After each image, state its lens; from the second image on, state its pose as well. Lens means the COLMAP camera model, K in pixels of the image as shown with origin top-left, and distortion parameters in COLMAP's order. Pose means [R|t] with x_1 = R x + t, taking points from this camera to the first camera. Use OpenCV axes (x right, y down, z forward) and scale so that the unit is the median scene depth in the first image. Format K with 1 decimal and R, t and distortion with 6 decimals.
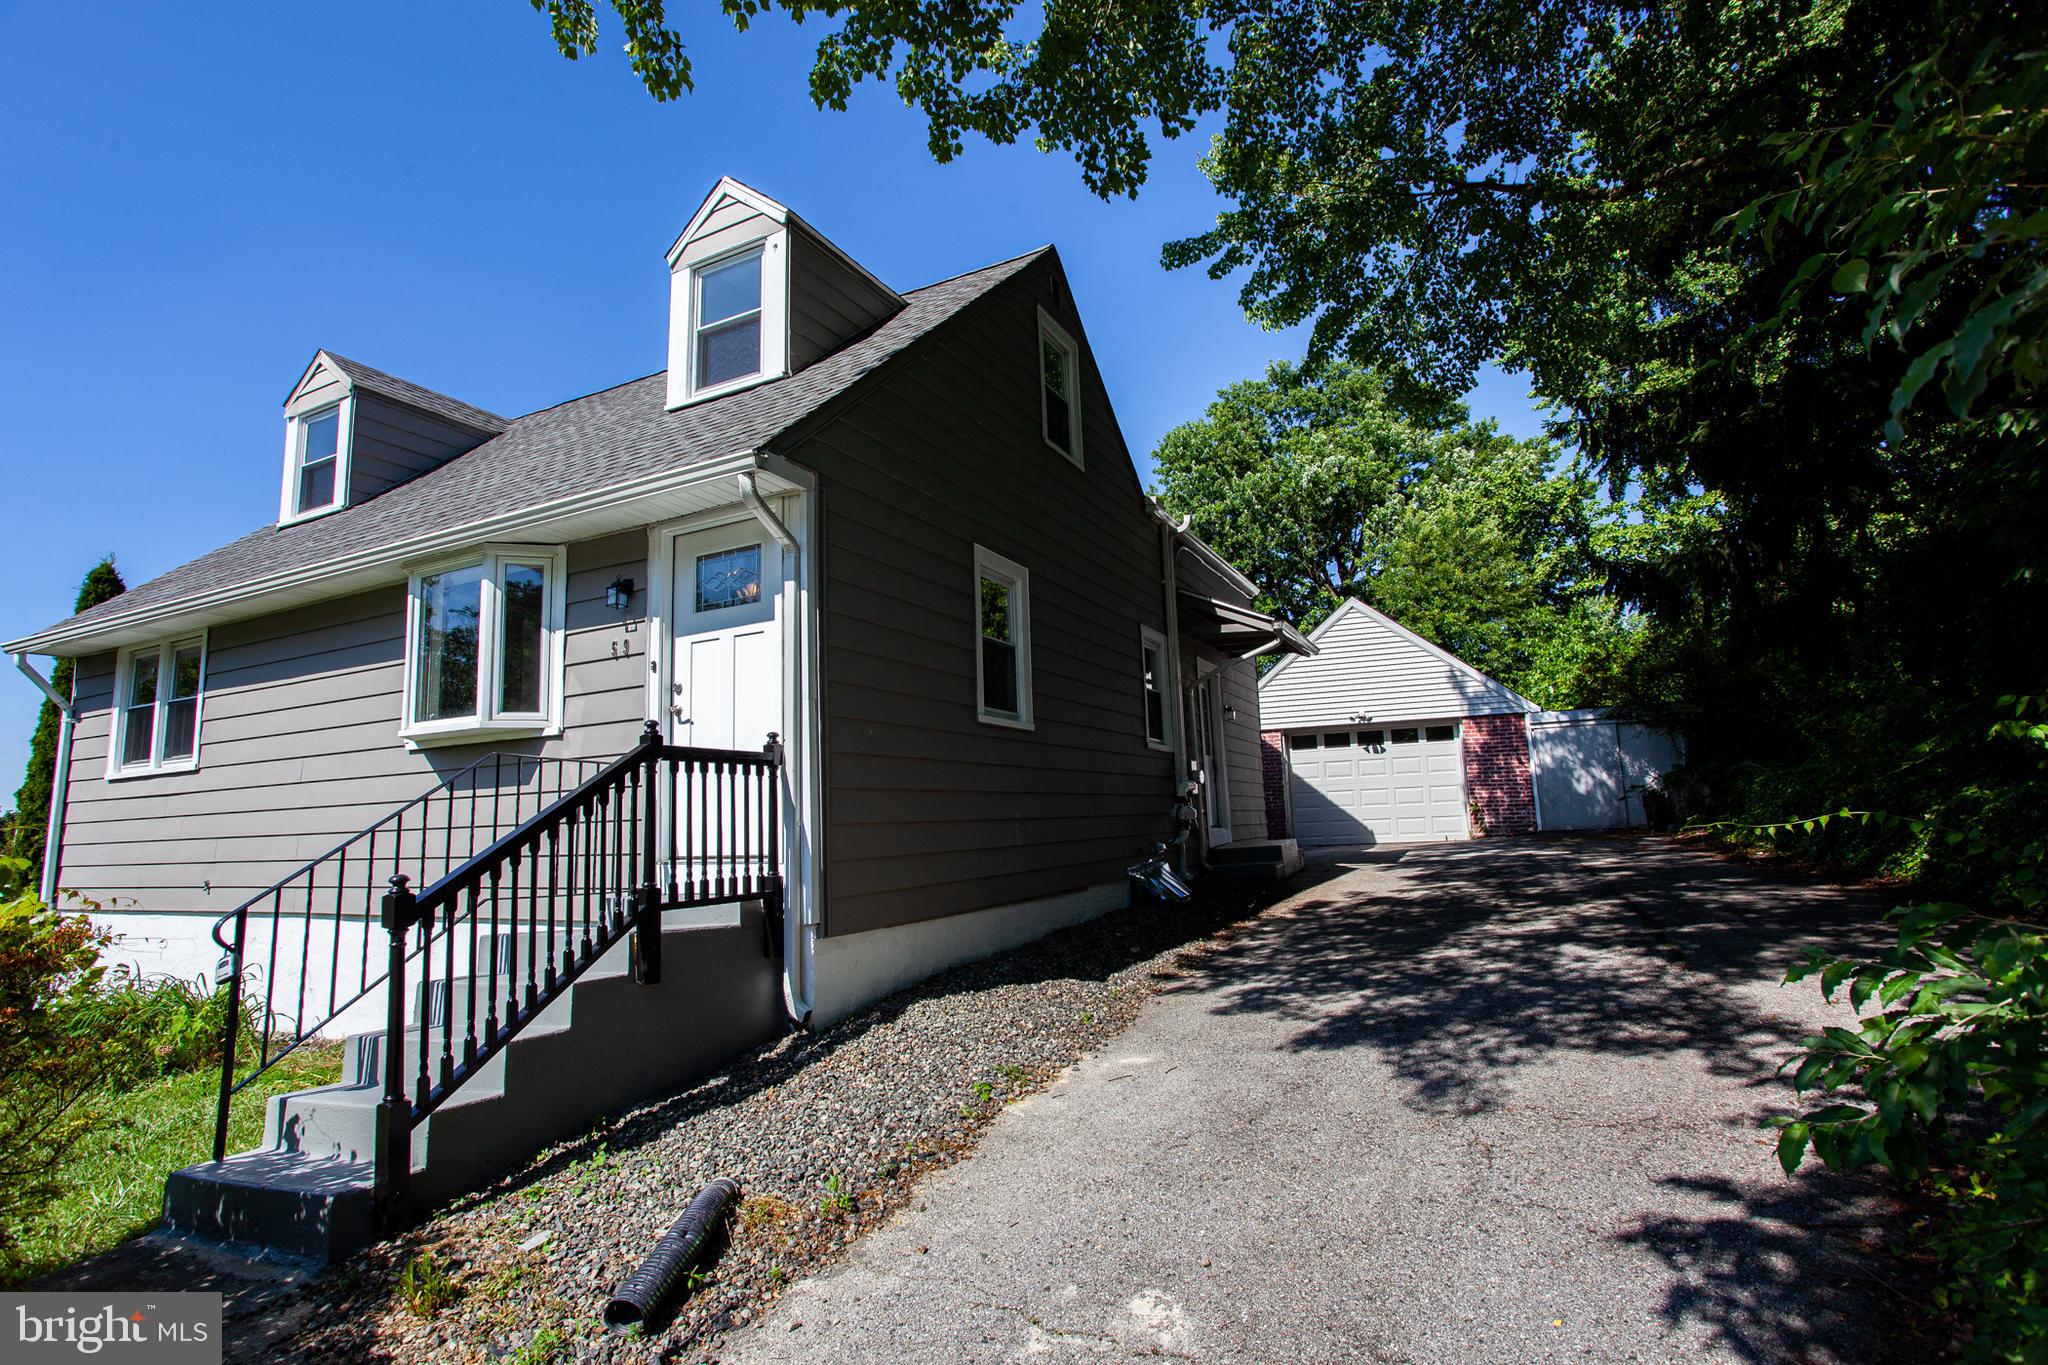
lens RADIAL K [[983.1, 0, 1020.4], [0, 983.1, 673.0], [0, 0, 1]] dist [-0.068760, 0.042431]
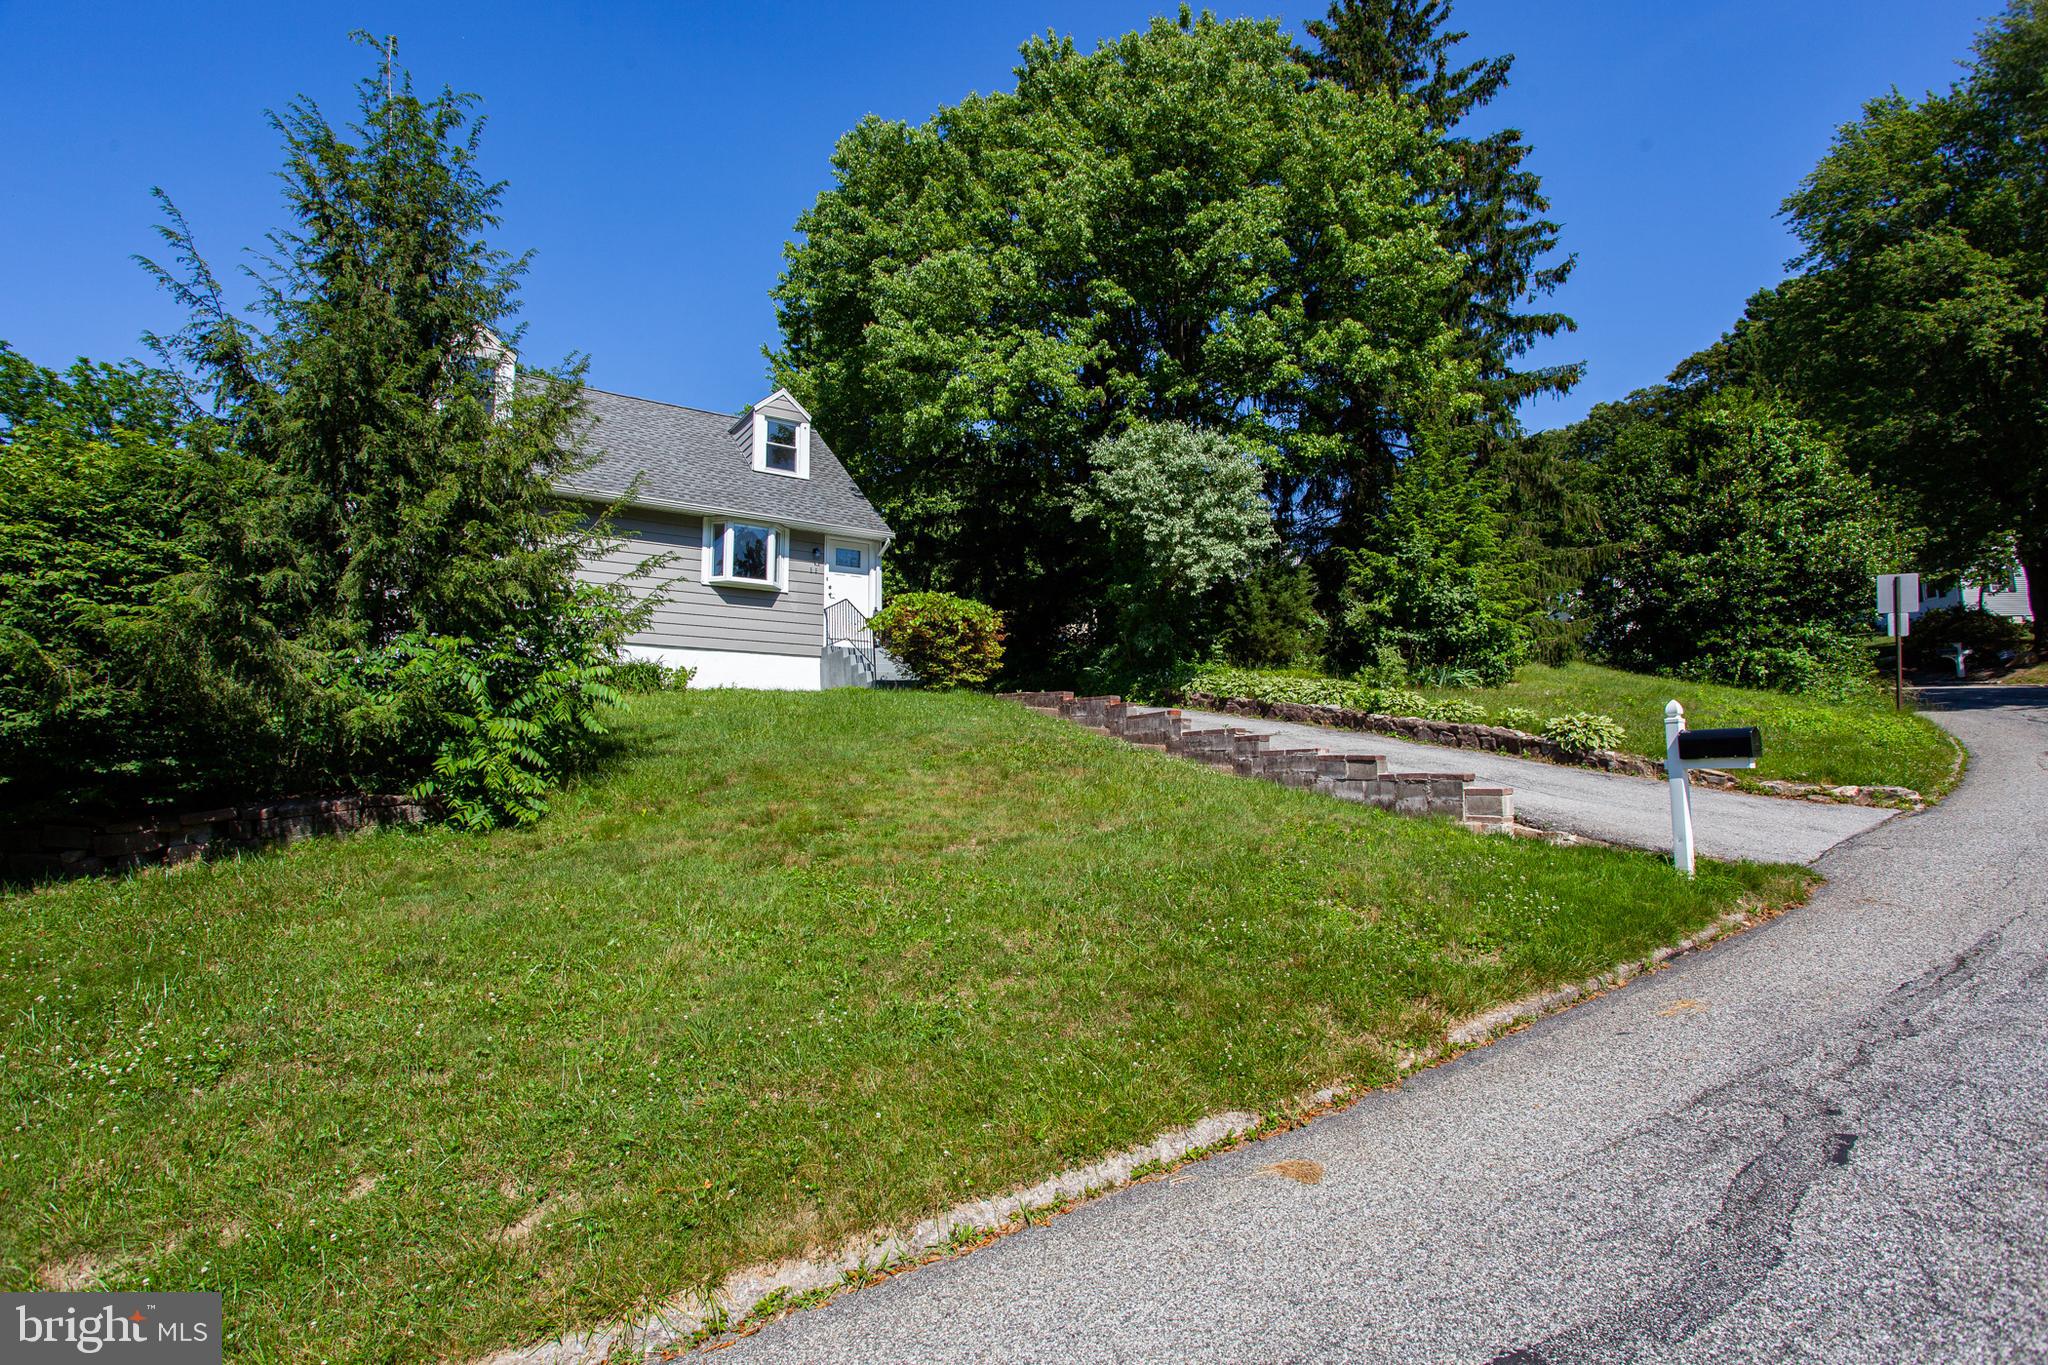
lens RADIAL K [[983.1, 0, 1020.4], [0, 983.1, 673.0], [0, 0, 1]] dist [-0.068760, 0.042431]
pose [[0.496142, 0.131501, 0.858226, -1.920365], [-0.134108, 0.988208, -0.073890, 0.310668], [-0.857822, -0.078435, 0.507926, -0.832966]]
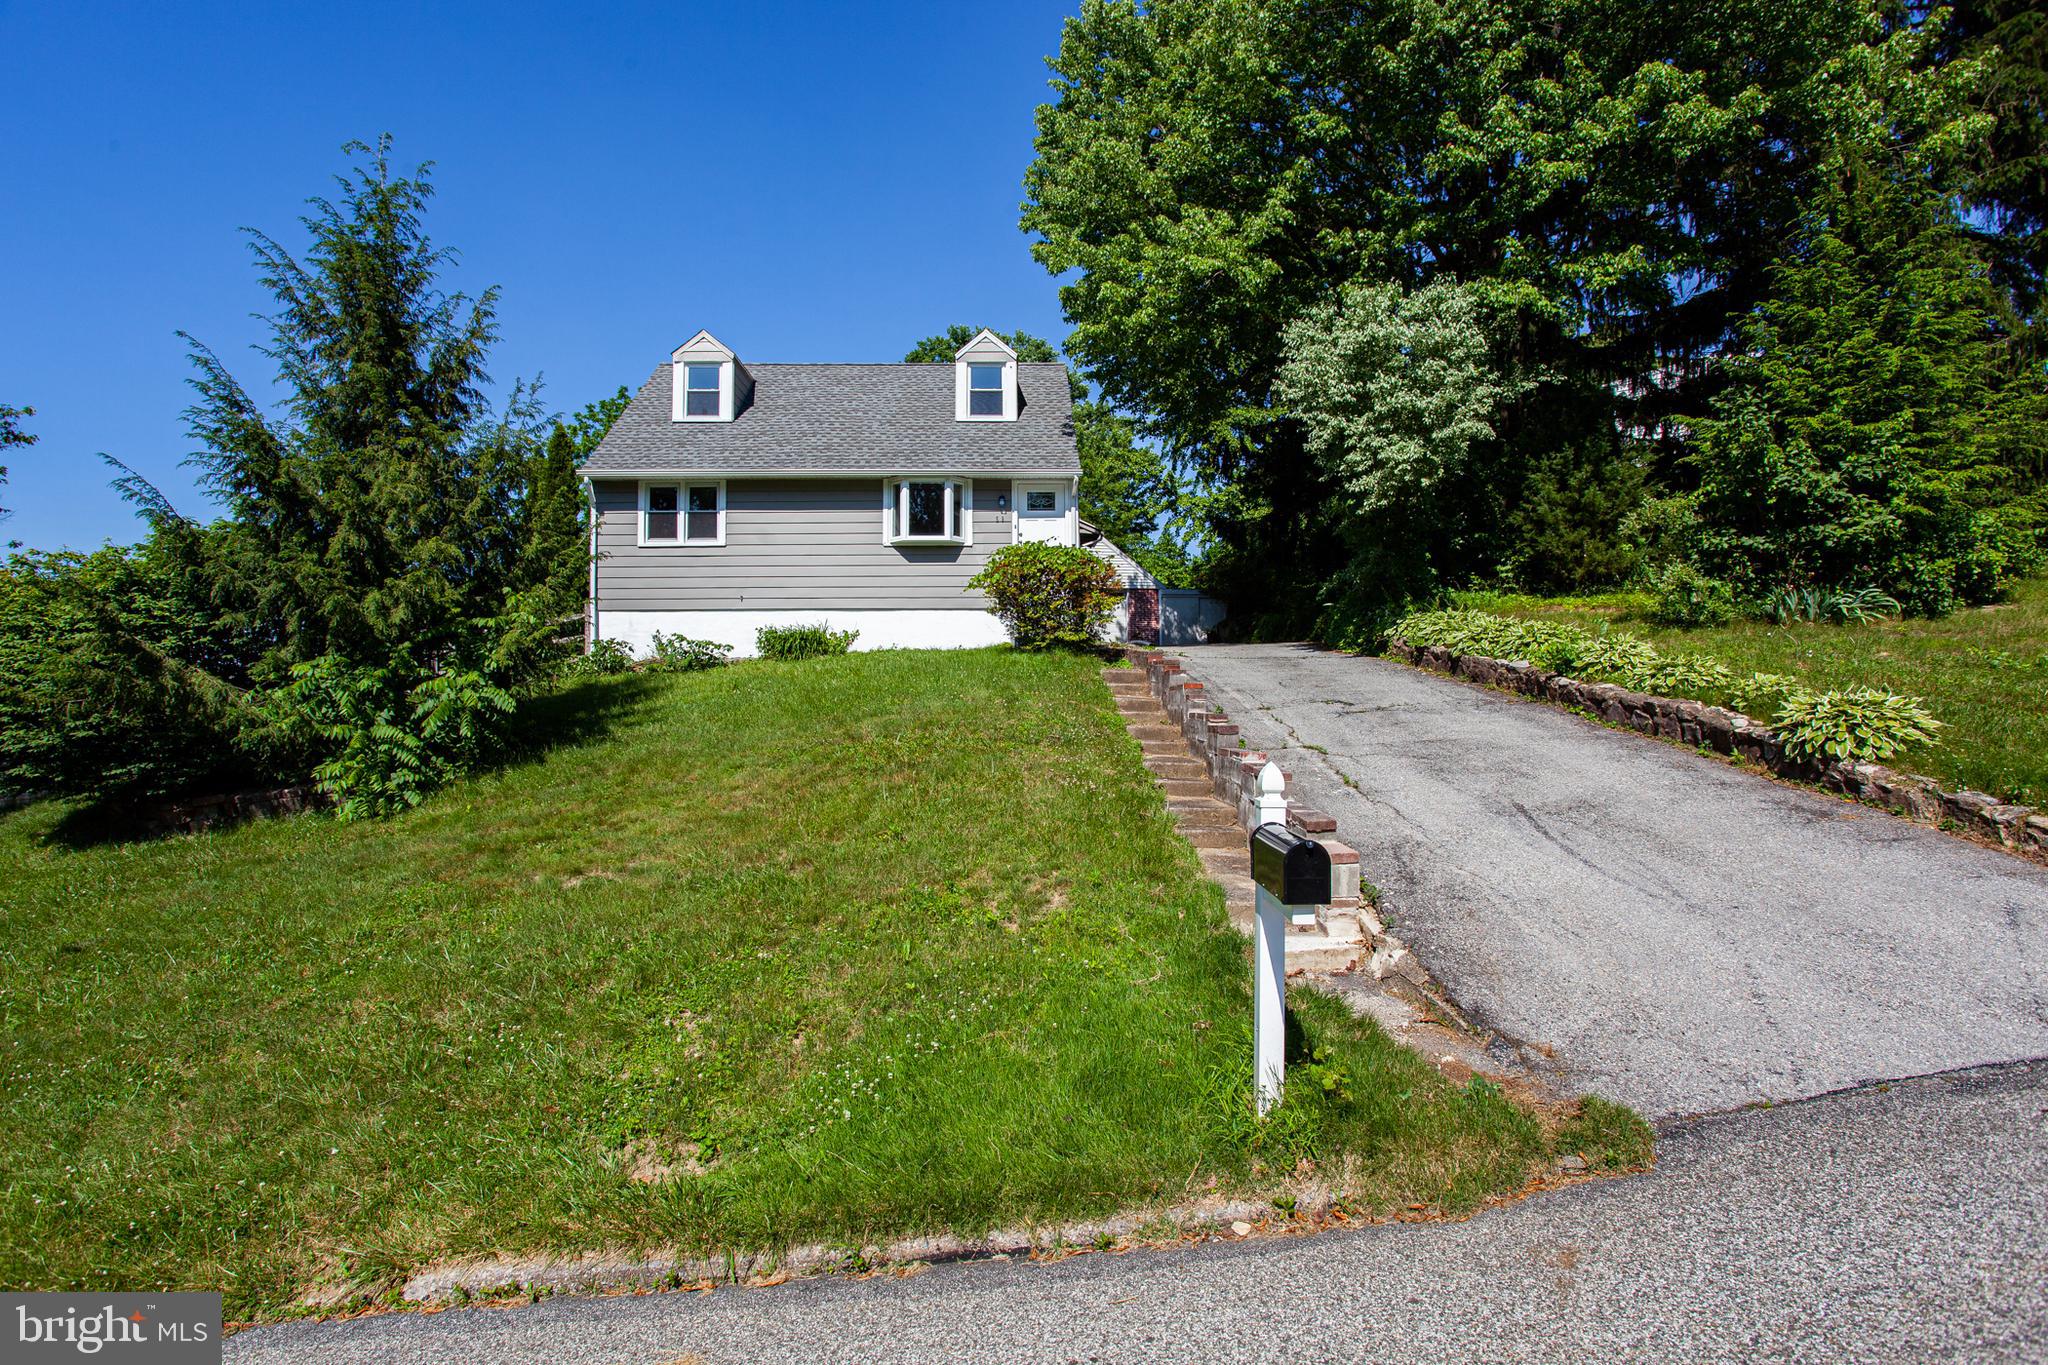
lens RADIAL K [[983.1, 0, 1020.4], [0, 983.1, 673.0], [0, 0, 1]] dist [-0.068760, 0.042431]
pose [[0.884042, 0.047289, 0.465009, -1.225011], [-0.098019, 0.991504, 0.085515, 0.126571], [-0.457014, -0.121178, 0.881166, -1.233699]]
